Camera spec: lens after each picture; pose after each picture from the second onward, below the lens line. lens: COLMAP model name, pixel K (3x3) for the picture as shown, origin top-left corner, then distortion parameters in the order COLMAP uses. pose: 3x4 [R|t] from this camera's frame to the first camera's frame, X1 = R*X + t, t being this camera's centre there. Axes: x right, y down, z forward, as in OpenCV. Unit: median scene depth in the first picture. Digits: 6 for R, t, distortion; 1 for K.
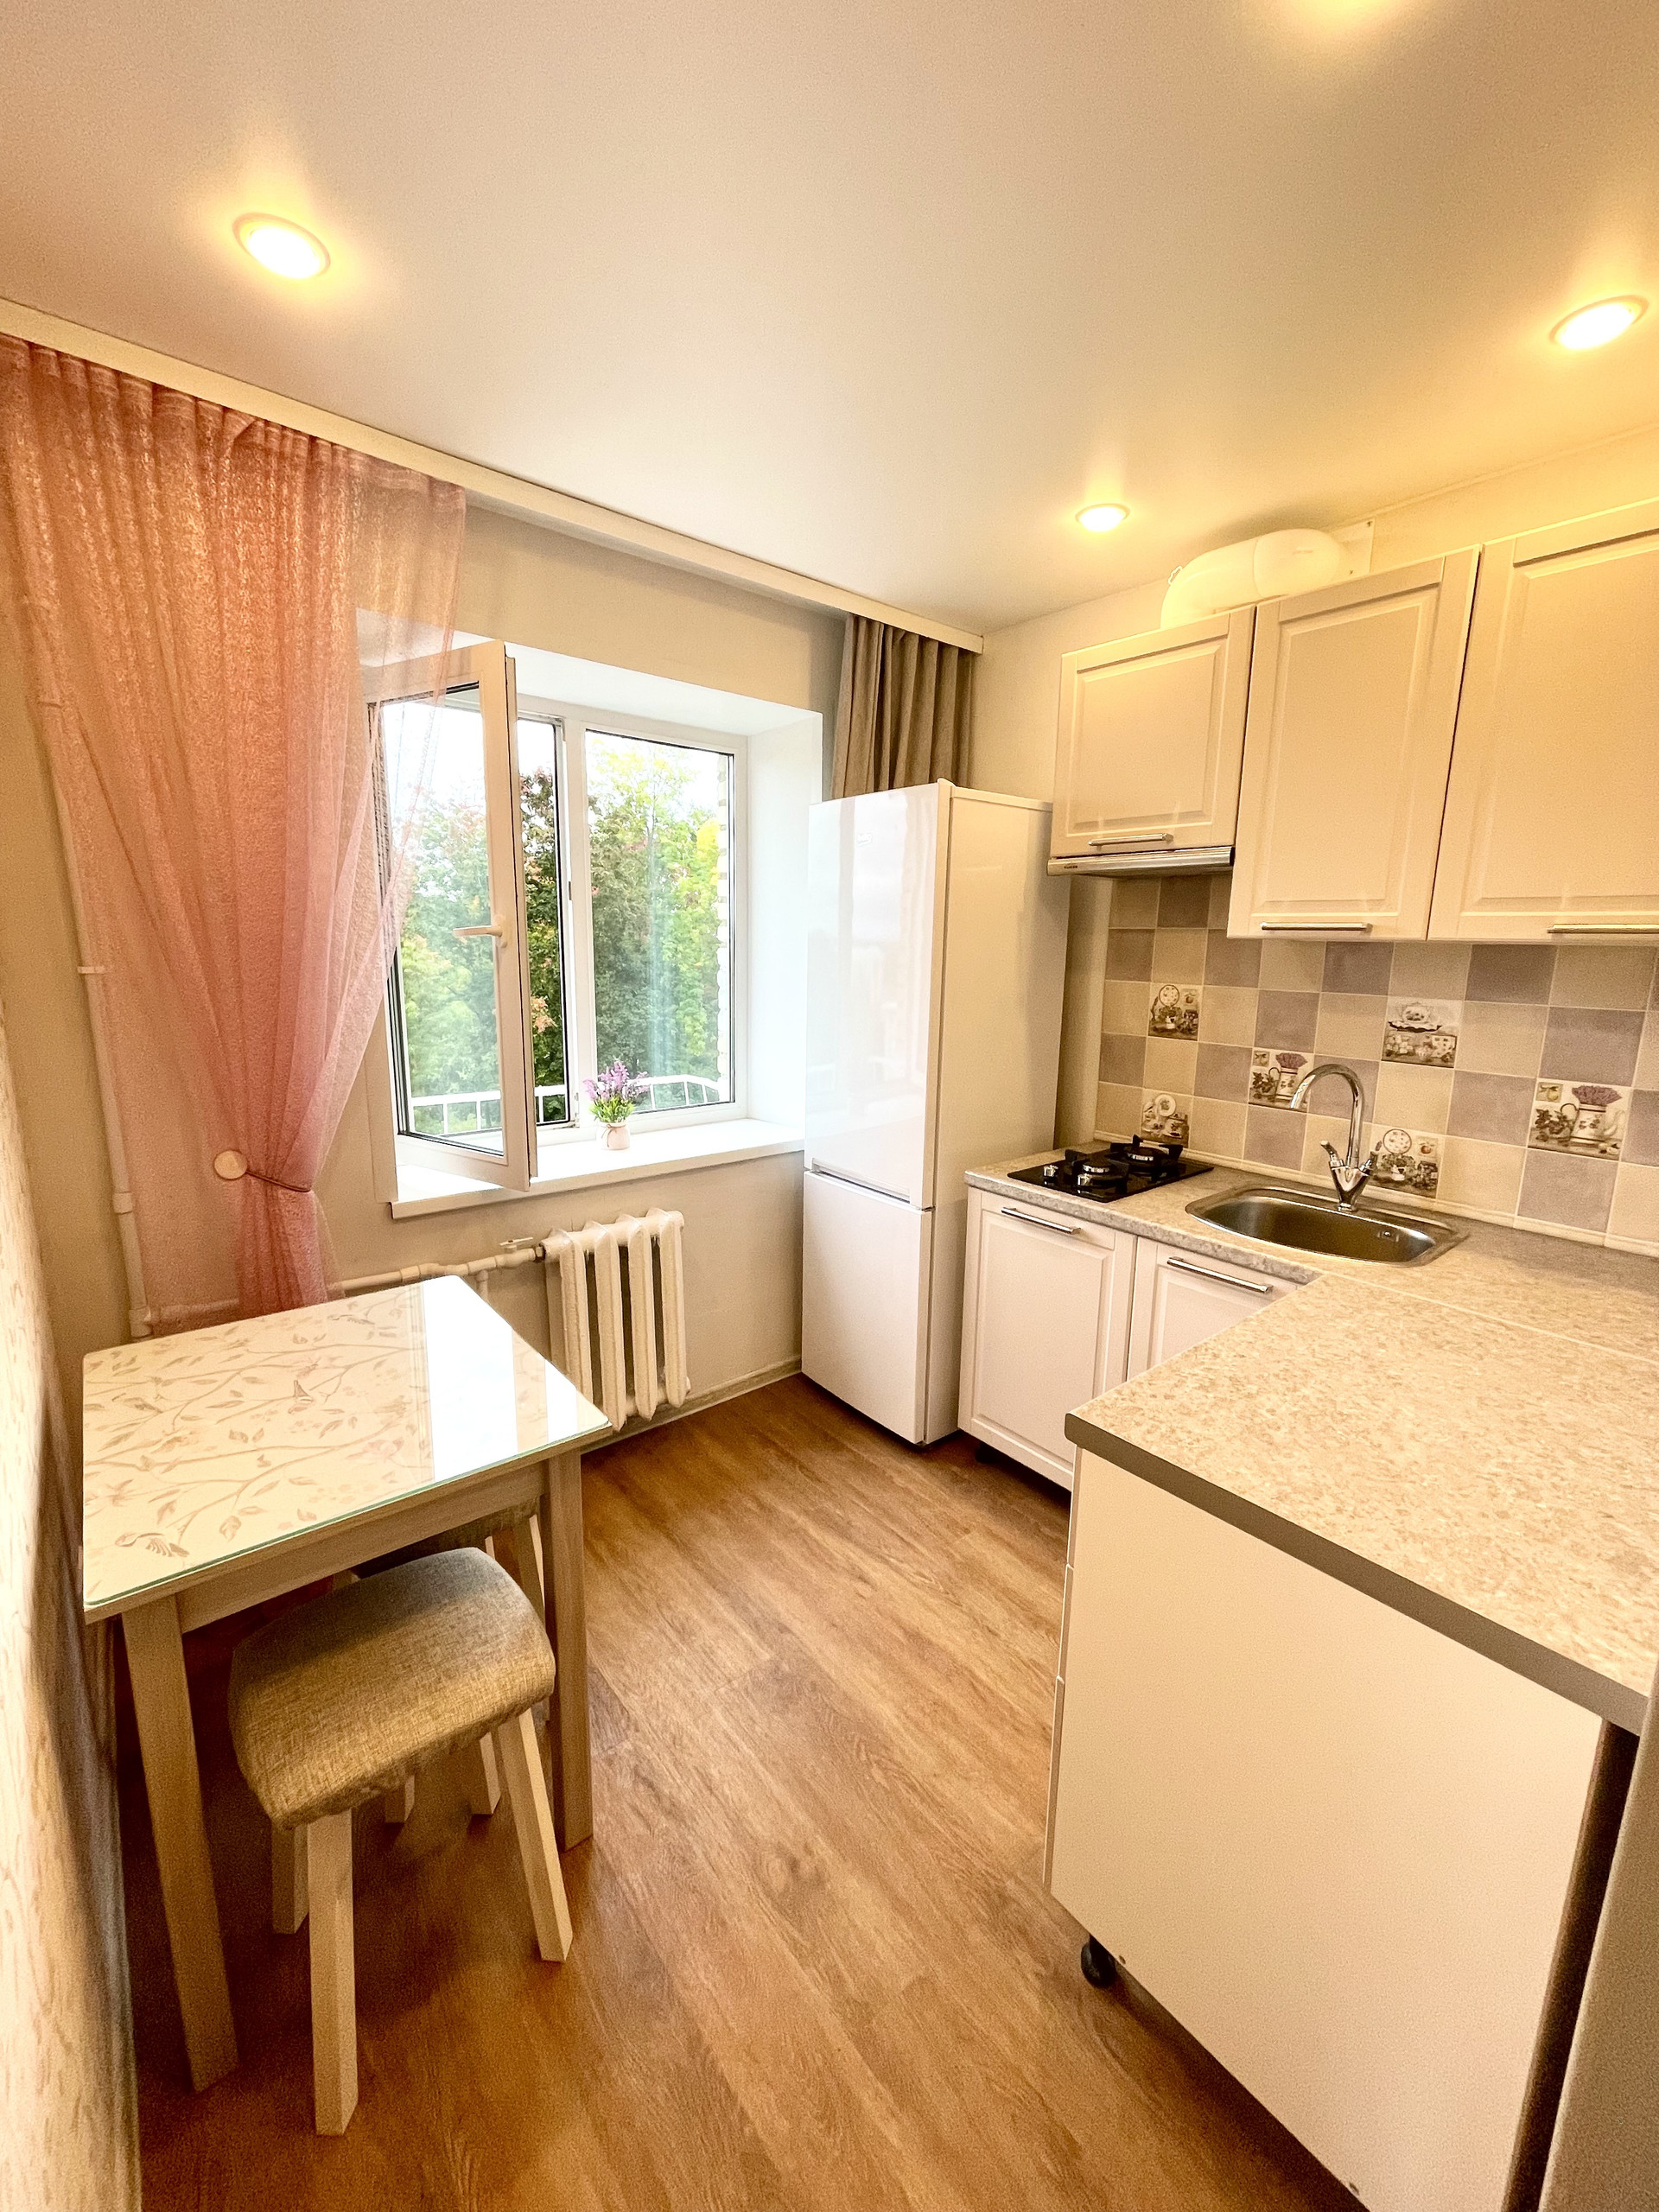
lens RADIAL K [[881.3, 0, 835.1], [0, 881.3, 1097.8], [0, 0, 1]] dist [0.000629, -0.000138]
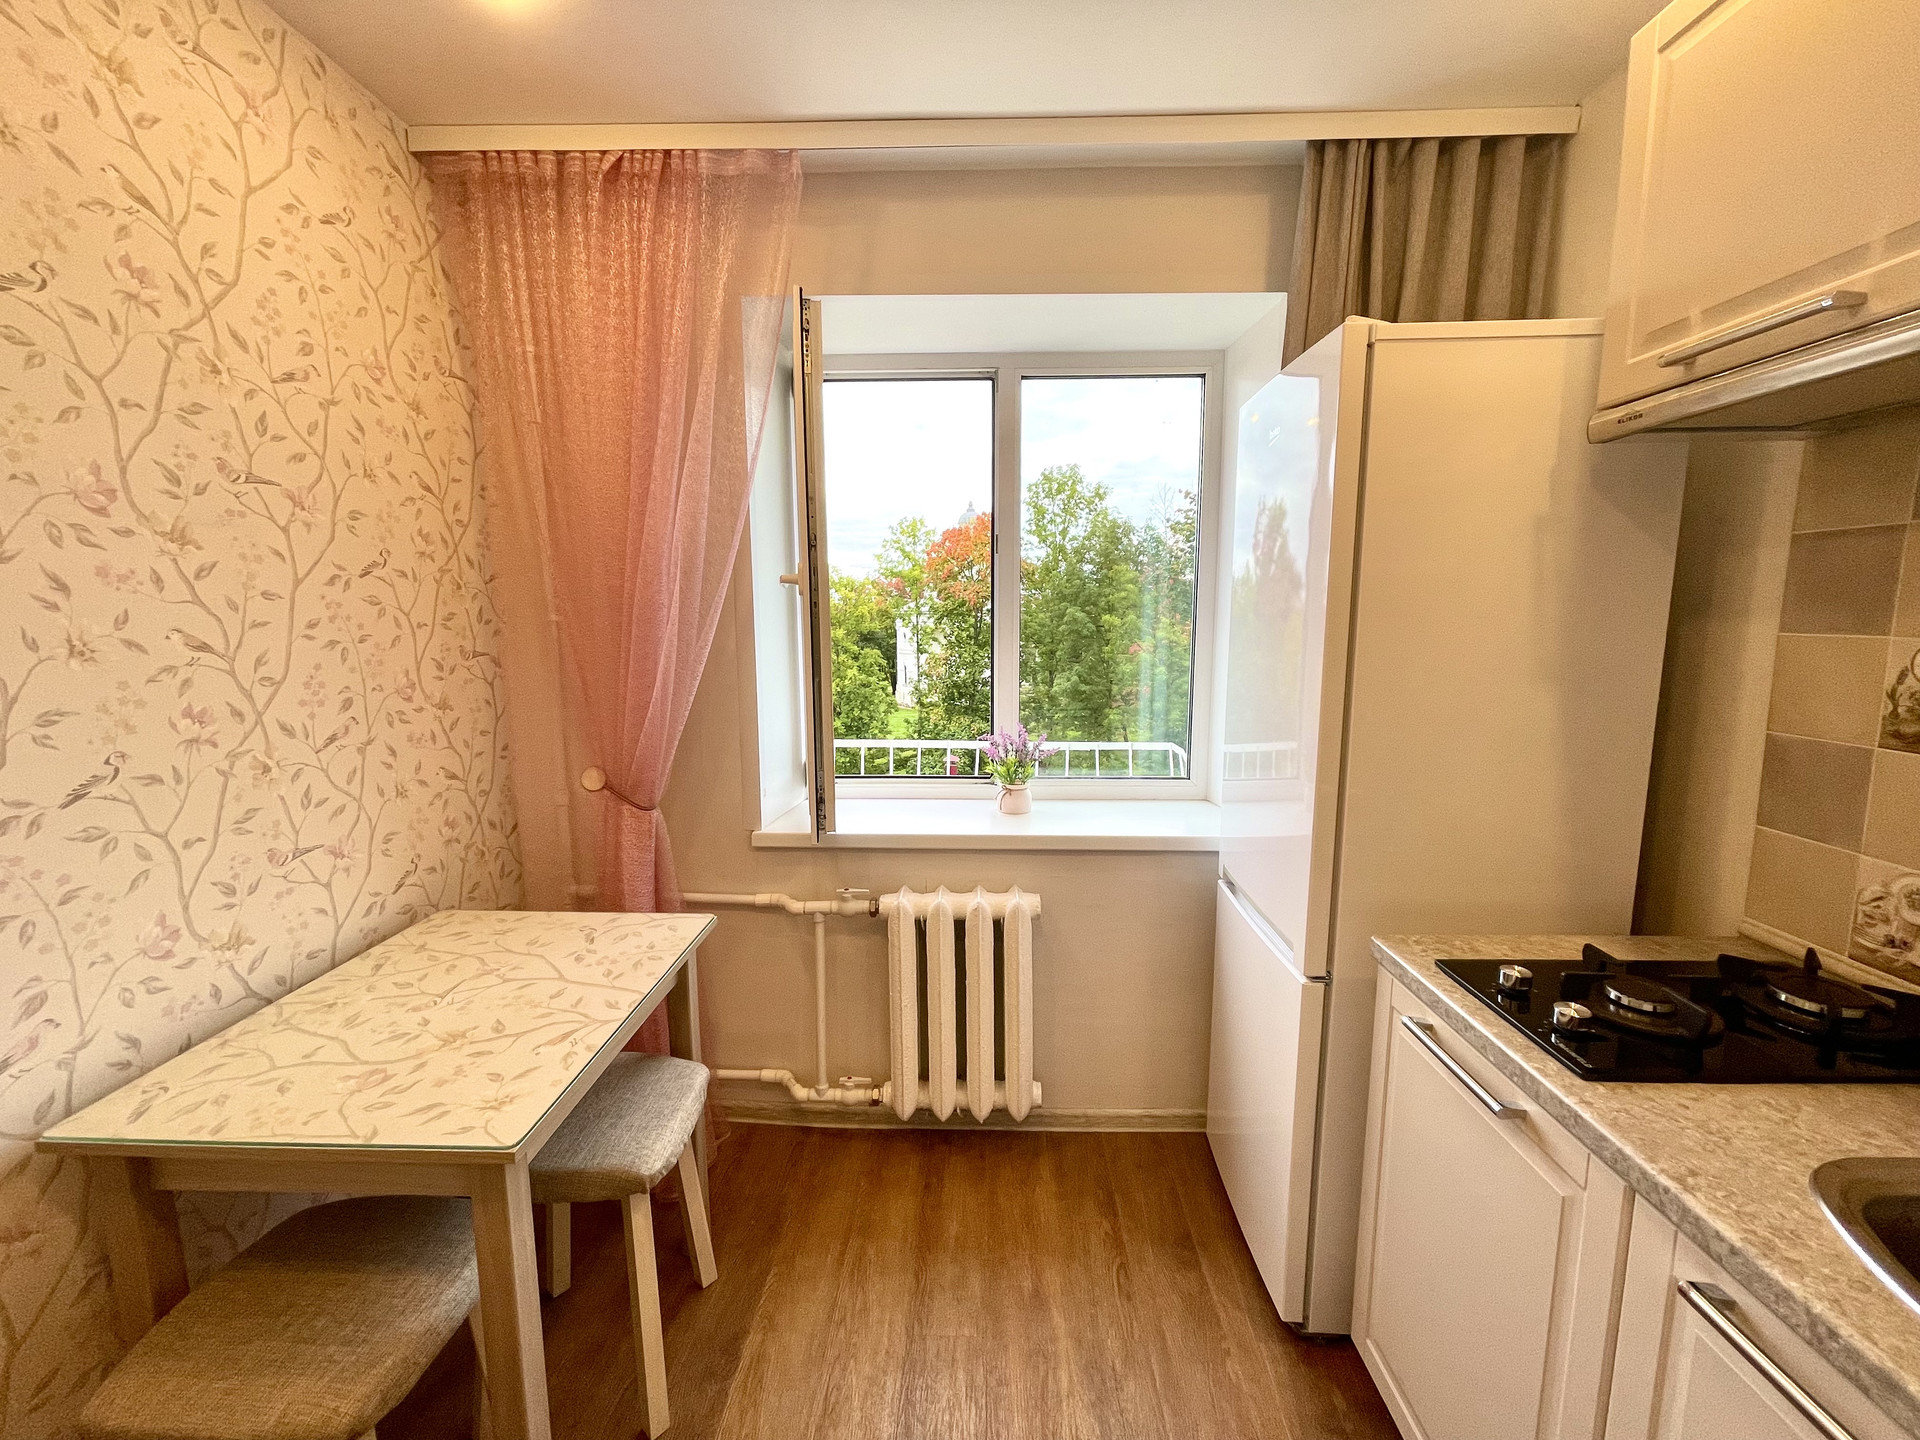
lens RADIAL K [[764.9, 0, 968.1], [0, 764.9, 712.4], [0, 0, 1]] dist [0.000629, -0.000138]
pose [[0.751529, 0.066289, -0.656361, 0.300250], [-0.100886, 0.994784, -0.015046, -0.039313], [0.651940, 0.077525, 0.754297, 0.427071]]
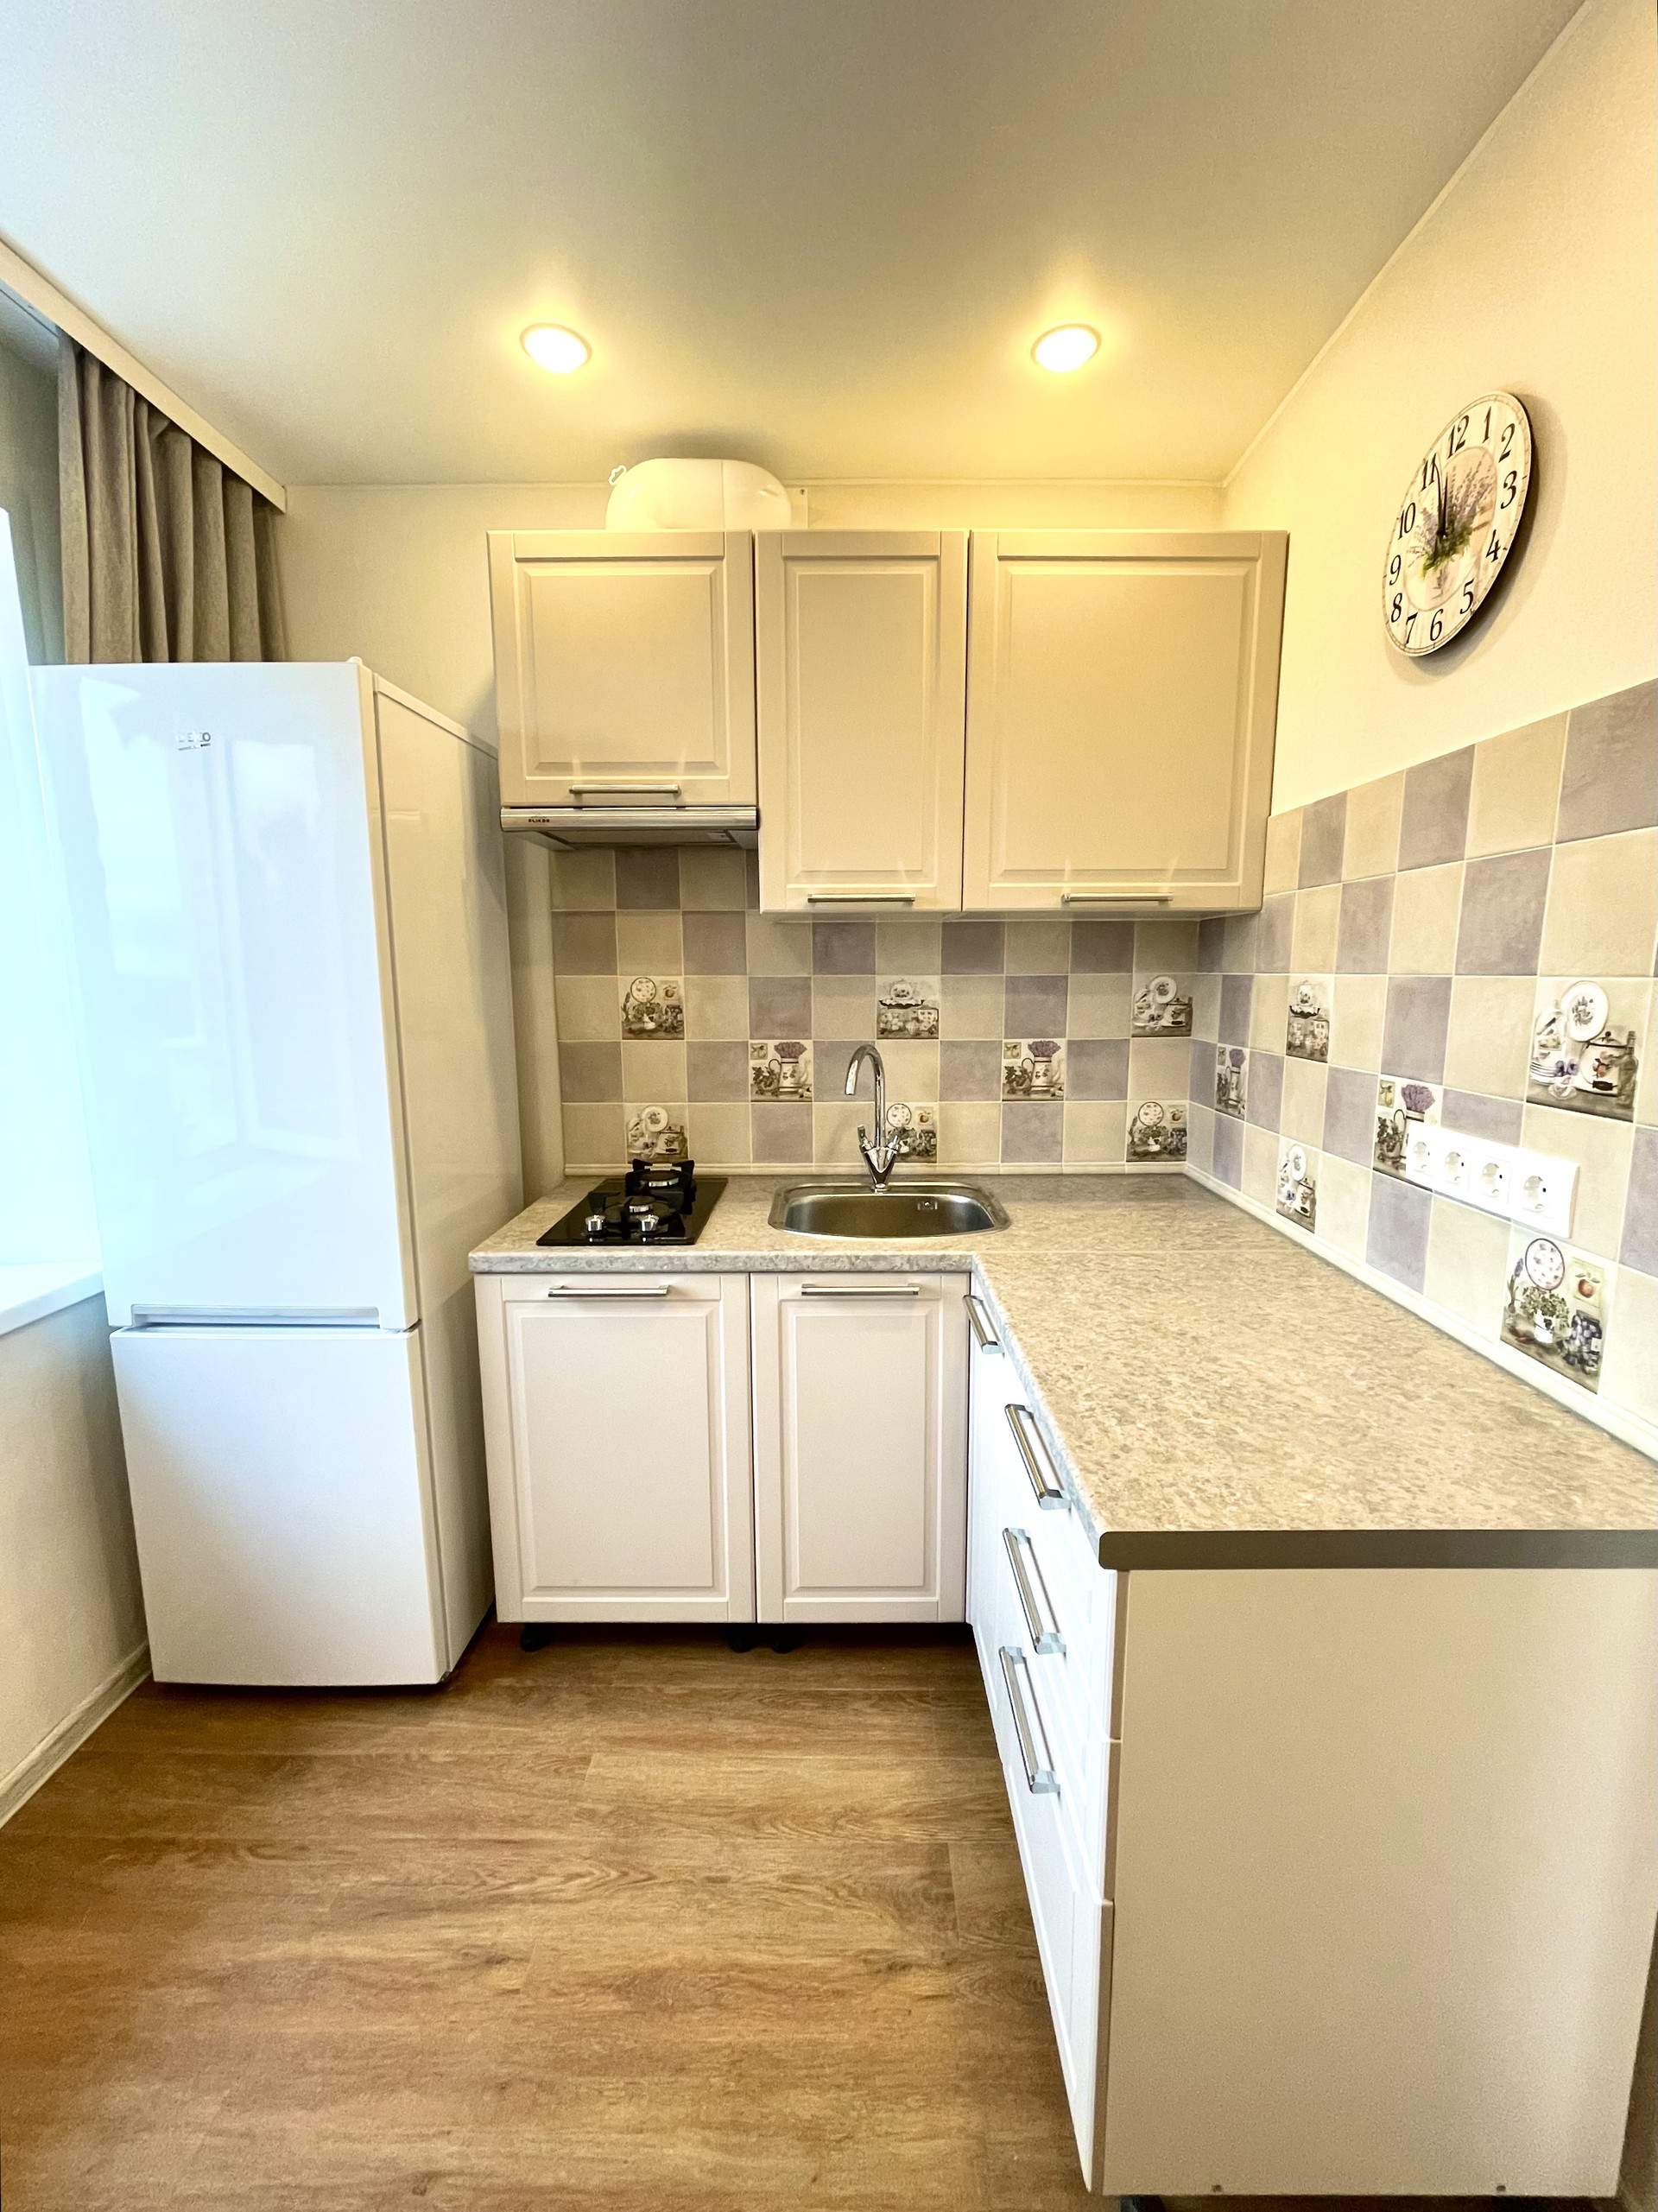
lens RADIAL K [[894.7, 0, 835.0], [0, 894.7, 1104.1], [0, 0, 1]] dist [-0.000061, -0.000292]
pose [[0.648513, -0.131432, 0.749771, -0.184052], [0.151752, 0.987532, 0.041854, -0.018050], [-0.745924, 0.086636, 0.660372, 0.348671]]
